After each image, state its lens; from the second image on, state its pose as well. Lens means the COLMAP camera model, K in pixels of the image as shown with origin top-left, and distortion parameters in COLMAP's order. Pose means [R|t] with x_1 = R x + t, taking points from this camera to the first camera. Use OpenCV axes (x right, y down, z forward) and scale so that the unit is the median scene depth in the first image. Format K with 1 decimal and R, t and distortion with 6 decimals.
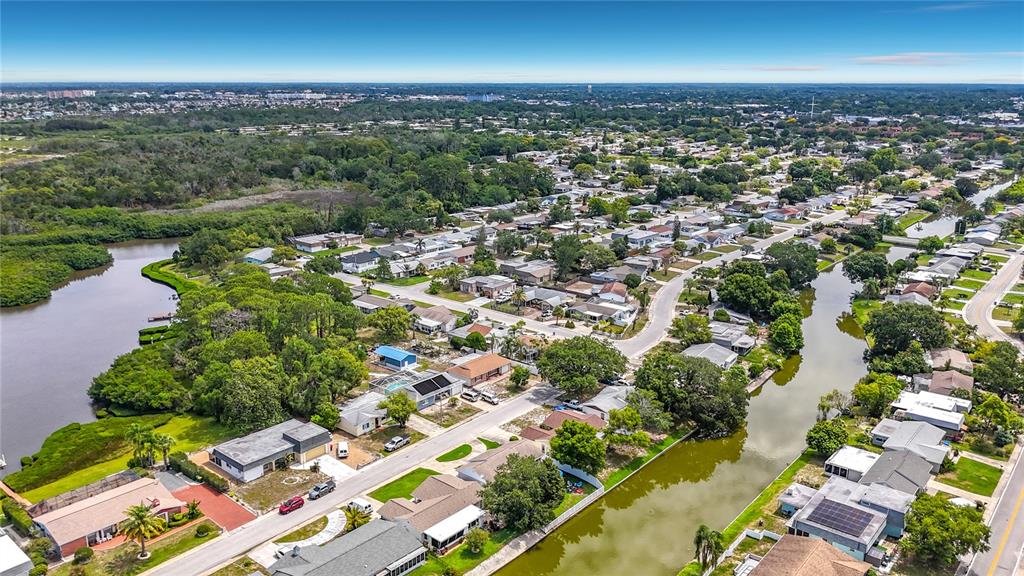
lens RADIAL K [[782.9, 0, 512.0], [0, 782.9, 288.0], [0, 0, 1]] dist [0.082250, -0.133563]
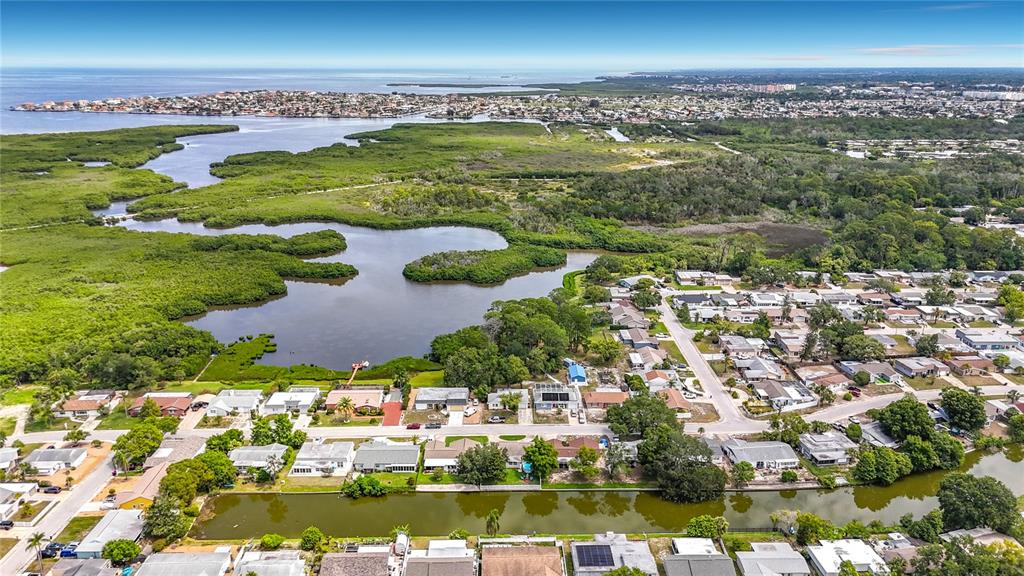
lens RADIAL K [[760.2, 0, 512.0], [0, 760.2, 288.0], [0, 0, 1]] dist [0.151479, -0.119004]
pose [[0.663052, 0.208714, -0.718889, 0.869298], [-0.192659, 0.975573, 0.105543, -0.224784], [0.723357, 0.068520, 0.687066, -0.100410]]
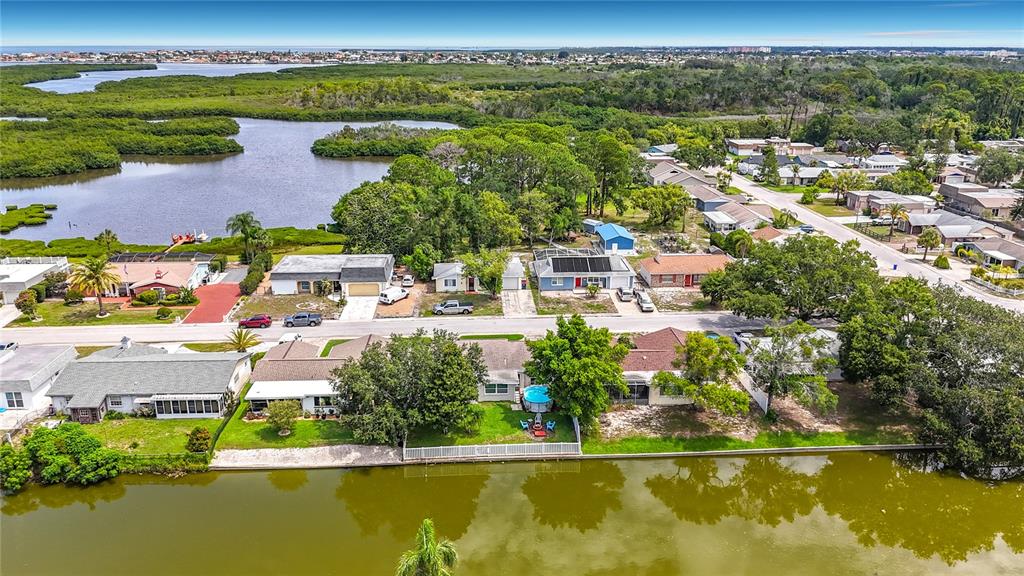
lens RADIAL K [[782.9, 0, 512.0], [0, 782.9, 288.0], [0, 0, 1]] dist [0.082250, -0.133563]
pose [[0.697970, 0.215094, -0.683061, 0.339880], [-0.186577, 0.975504, 0.116534, 0.073643], [0.691395, 0.046106, 0.721004, 0.450290]]
